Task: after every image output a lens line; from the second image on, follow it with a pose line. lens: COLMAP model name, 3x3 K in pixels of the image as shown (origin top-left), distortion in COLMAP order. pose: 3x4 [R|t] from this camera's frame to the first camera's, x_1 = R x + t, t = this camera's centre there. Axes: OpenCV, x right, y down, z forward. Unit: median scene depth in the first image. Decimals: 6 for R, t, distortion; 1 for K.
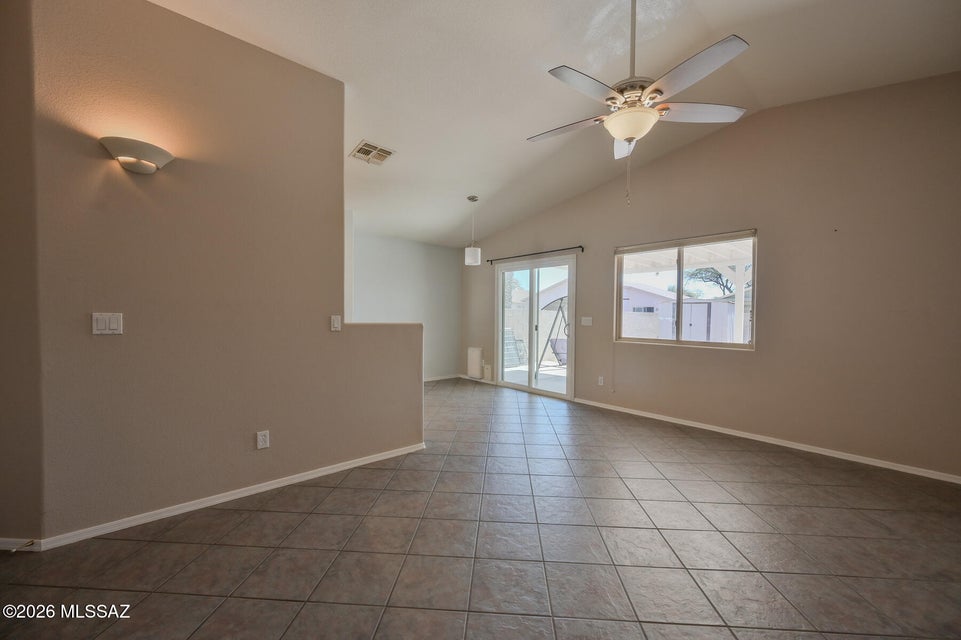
lens RADIAL K [[379.1, 0, 483.4], [0, 379.1, 322.4], [0, 0, 1]] dist [-0.000673, 0.000105]
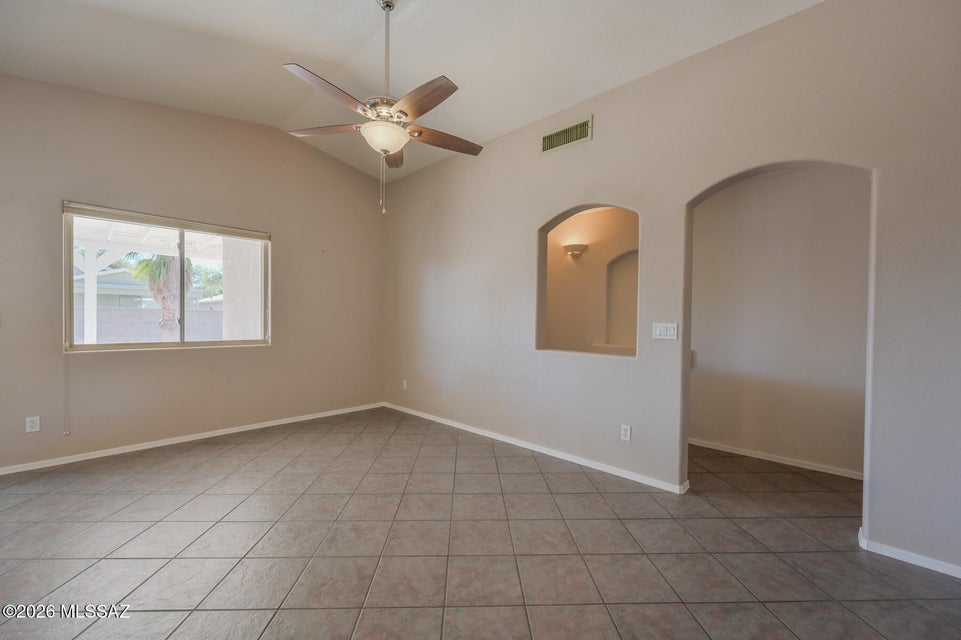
lens RADIAL K [[377.4, 0, 481.0], [0, 377.4, 321.1], [0, 0, 1]] dist [-0.000313, -0.000165]
pose [[-0.091072, -0.019029, 0.995662, -0.401049], [0.004936, 0.999797, 0.019559, -0.012352], [-0.995832, 0.006695, -0.090960, 0.466612]]
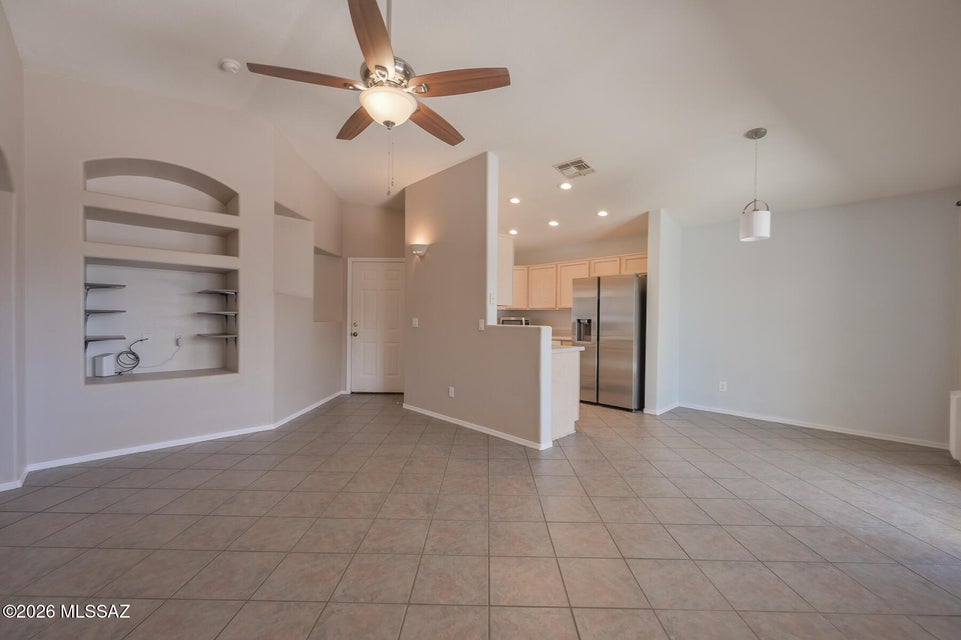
lens RADIAL K [[384.3, 0, 481.8], [0, 384.3, 322.2], [0, 0, 1]] dist [-0.001299, 0.000027]
pose [[0.042112, -0.003119, -0.999108, 0.740391], [-0.029490, 0.999556, -0.004364, -0.001641], [0.998678, 0.029648, 0.042002, 0.672921]]
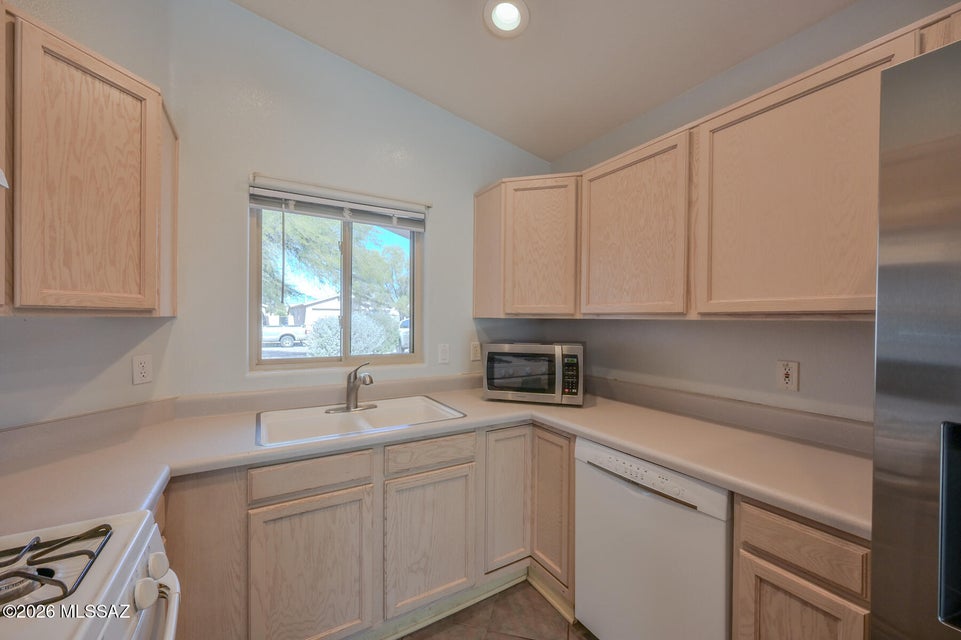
lens RADIAL K [[379.1, 0, 483.4], [0, 379.1, 322.4], [0, 0, 1]] dist [-0.000673, 0.000105]
pose [[-0.188117, -0.002613, -0.982143, -0.436312], [-0.030262, 0.999537, 0.003137, -0.062640], [0.981680, 0.030312, -0.188109, 0.918841]]
